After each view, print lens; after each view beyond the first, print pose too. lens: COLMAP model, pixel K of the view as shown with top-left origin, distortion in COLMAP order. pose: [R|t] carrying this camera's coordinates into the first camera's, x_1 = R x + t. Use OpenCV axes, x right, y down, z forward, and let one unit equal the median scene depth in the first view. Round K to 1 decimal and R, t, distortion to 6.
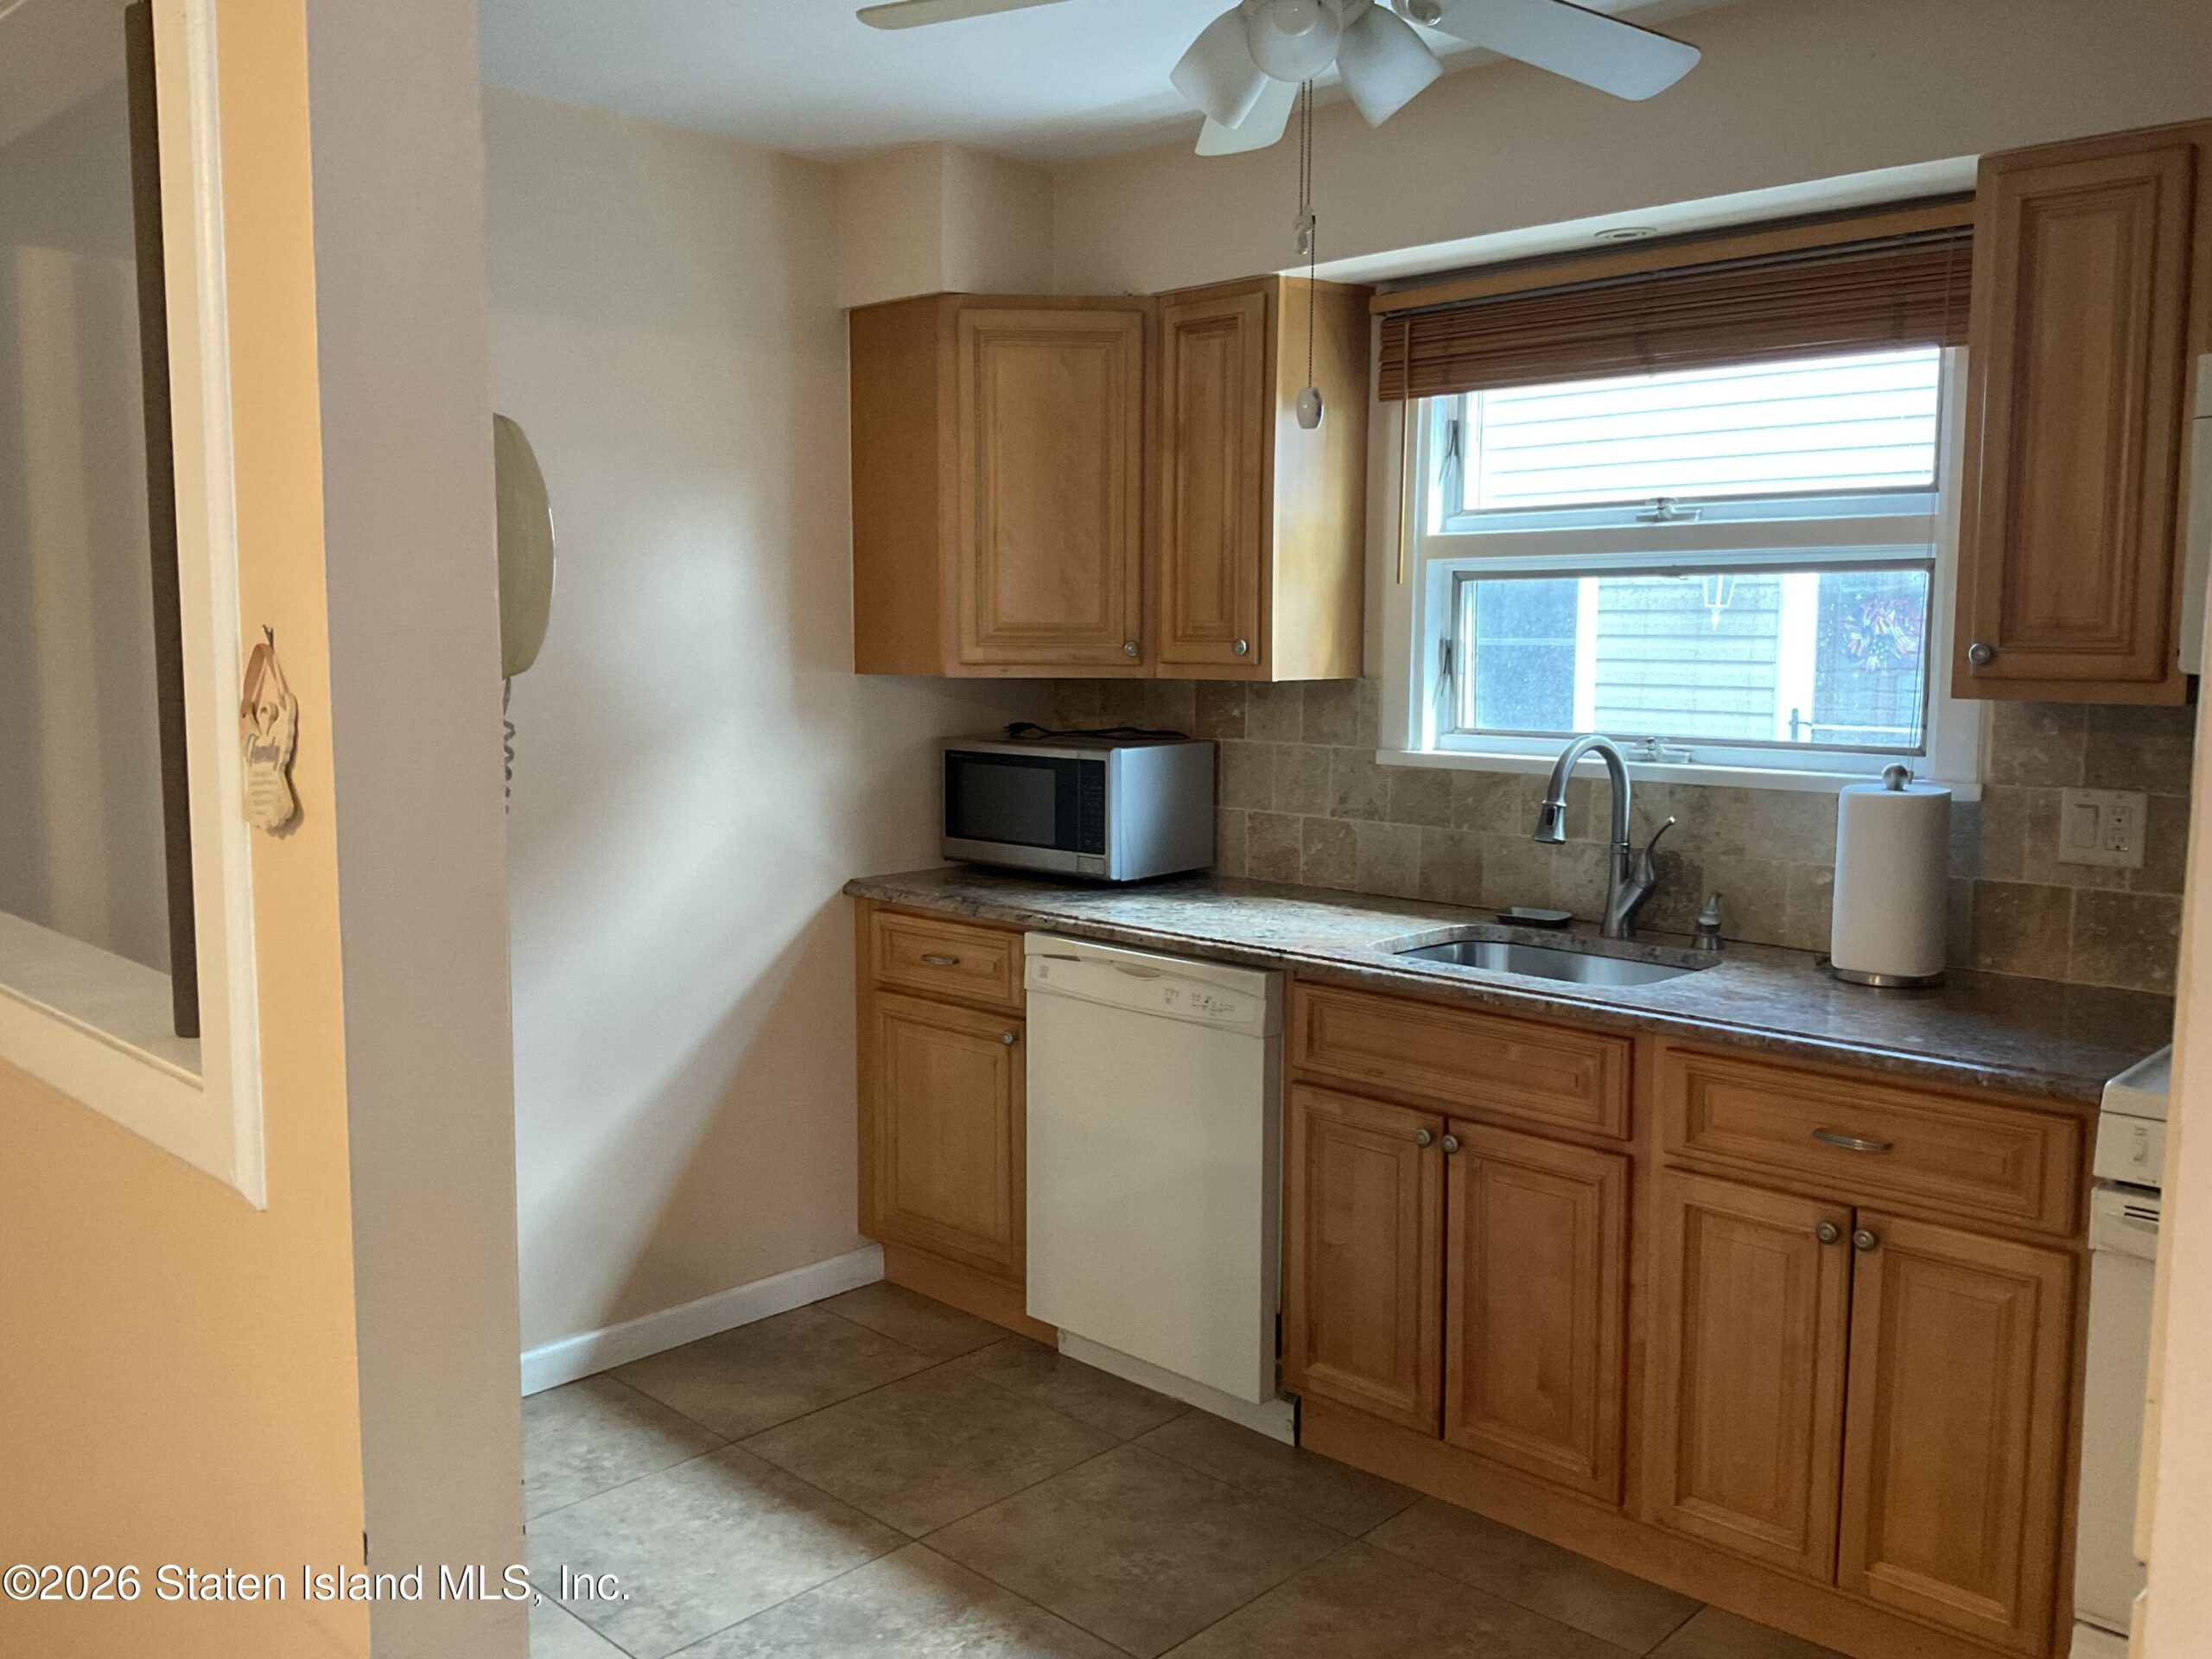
lens RADIAL K [[1828.4, 0, 1097.7], [0, 1828.4, 821.8], [0, 0, 1]] dist [0.114010, -0.241152]
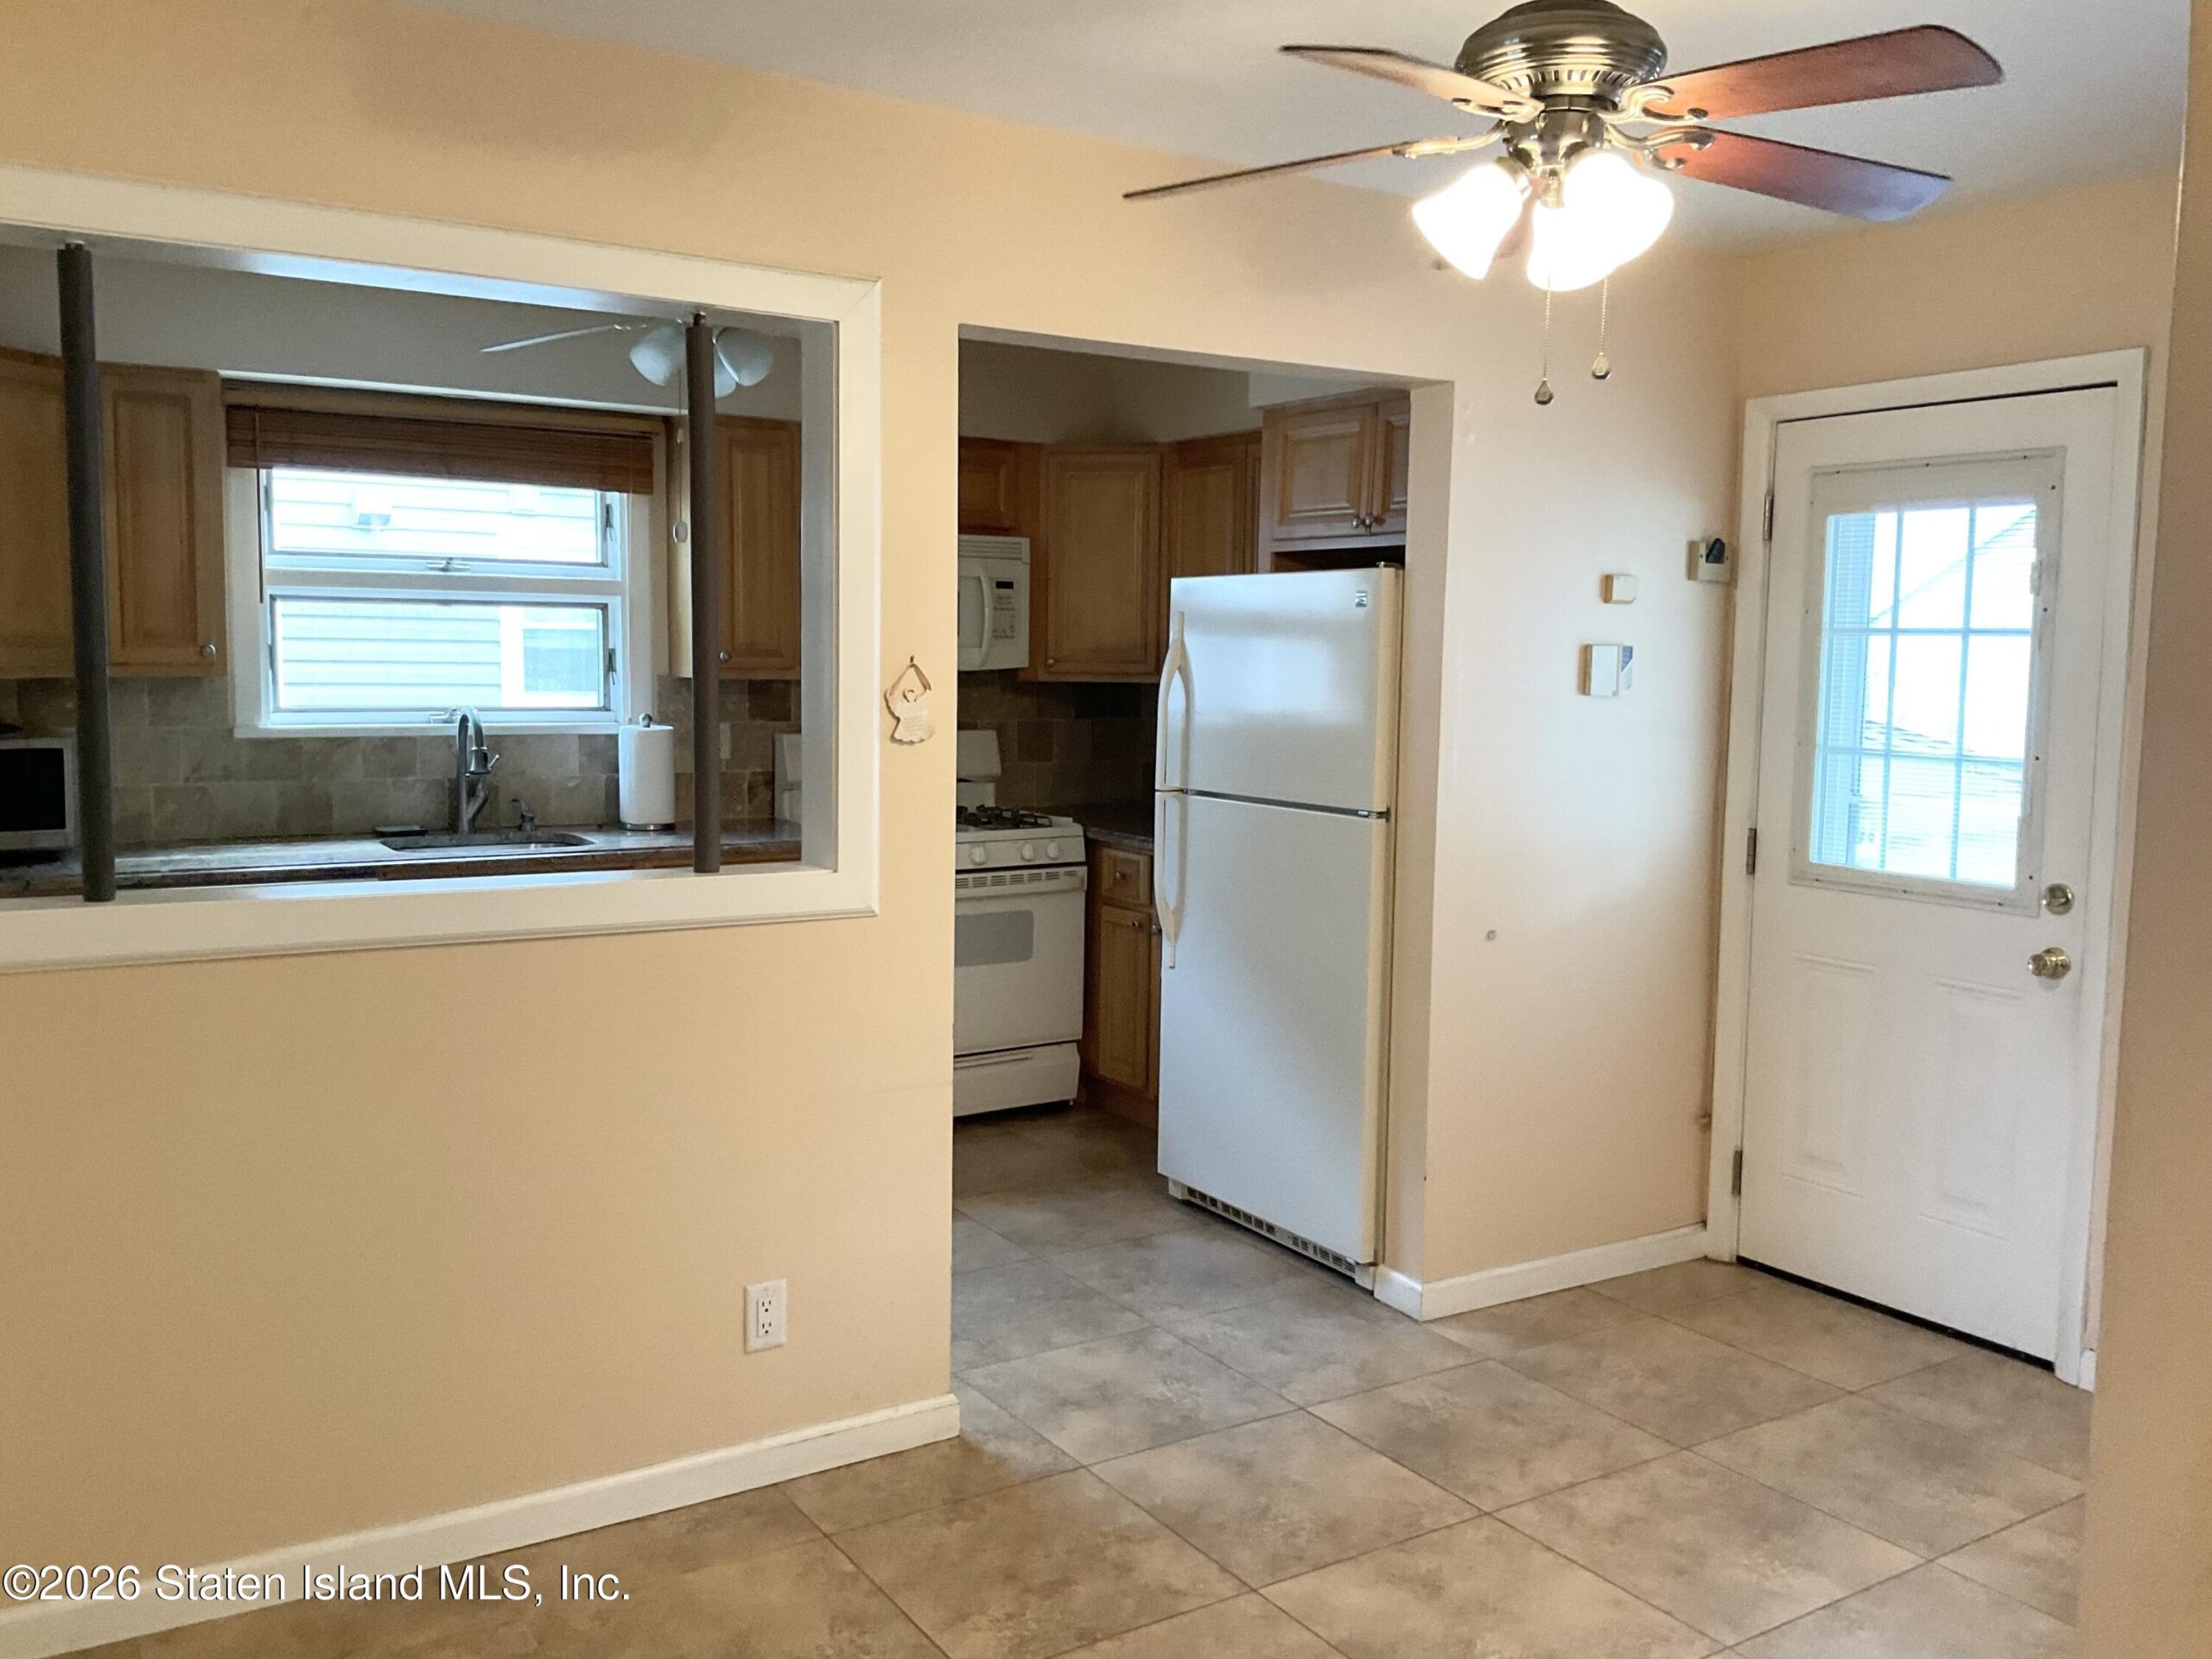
lens RADIAL K [[1828.4, 0, 1097.7], [0, 1828.4, 821.8], [0, 0, 1]] dist [0.114010, -0.241152]
pose [[0.236331, -0.094982, 0.967019, -1.139654], [0.087802, 0.993227, 0.076098, -0.021314], [-0.967697, 0.066922, 0.243070, 0.087391]]
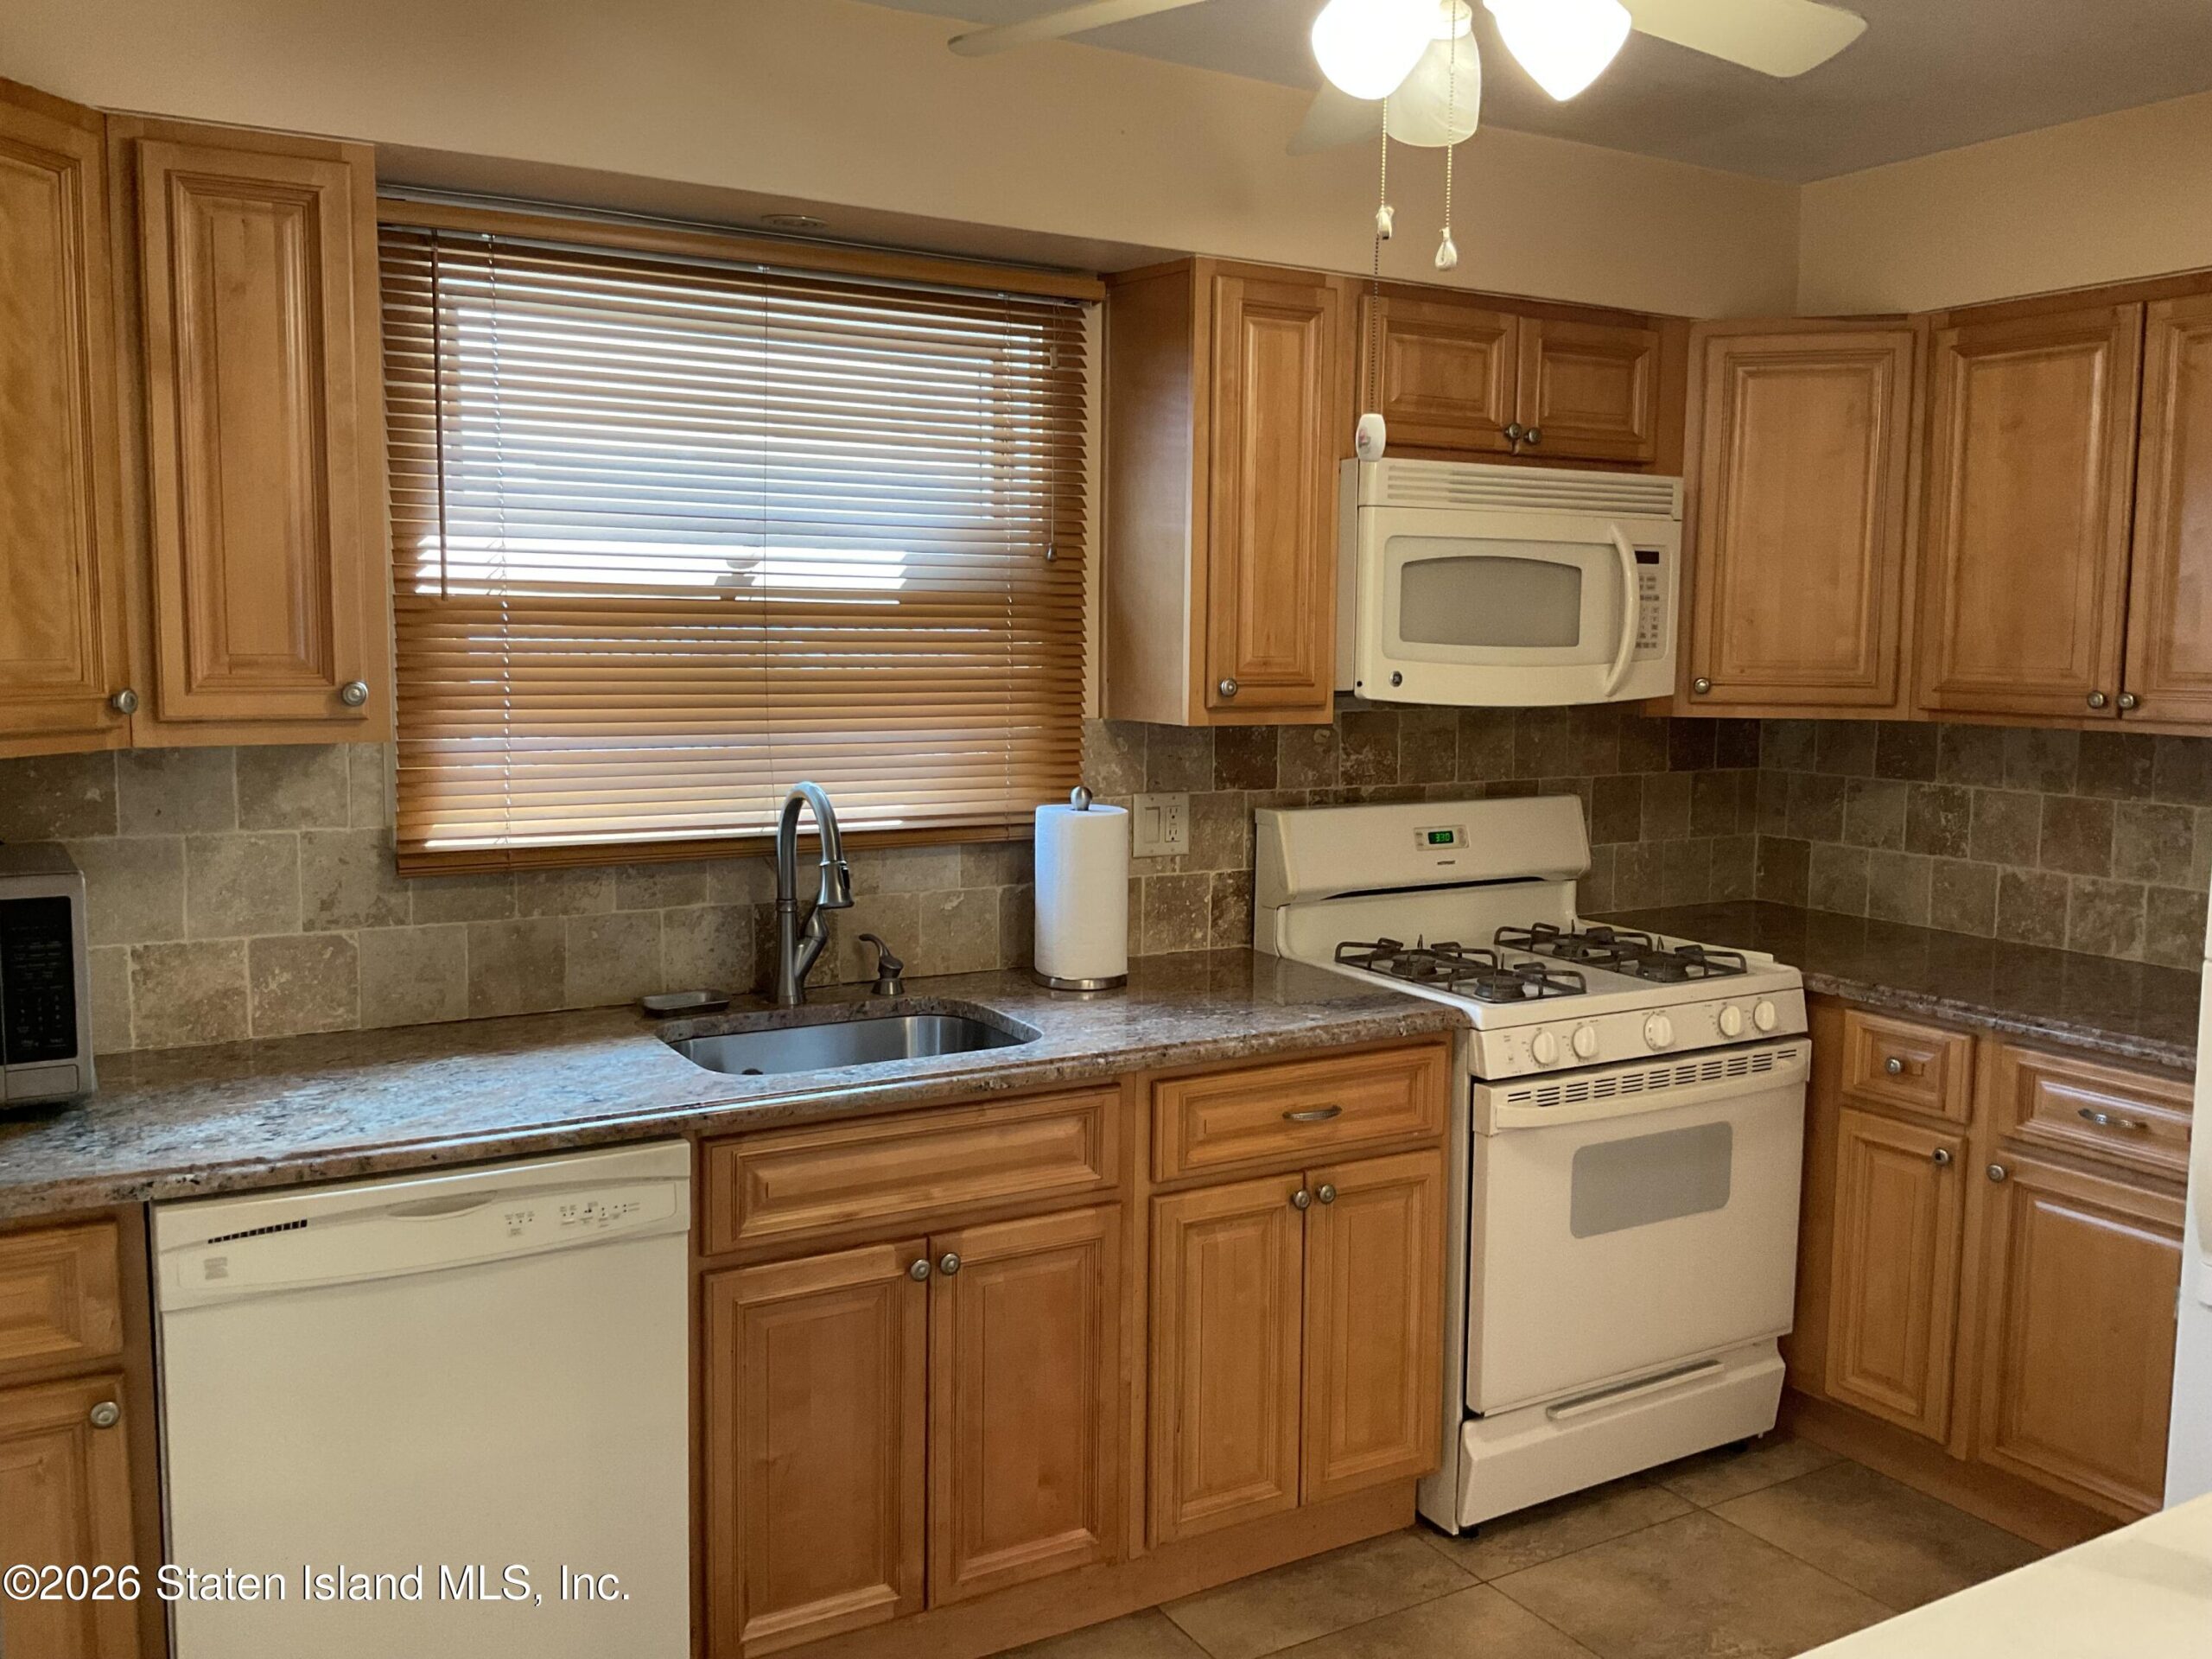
lens RADIAL K [[1828.4, 0, 1097.7], [0, 1828.4, 821.8], [0, 0, 1]] dist [0.114010, -0.241152]
pose [[0.269454, -0.100791, 0.957724, -0.535787], [0.092014, 0.992652, 0.078579, -0.083615], [-0.958607, 0.066951, 0.276748, 0.608174]]
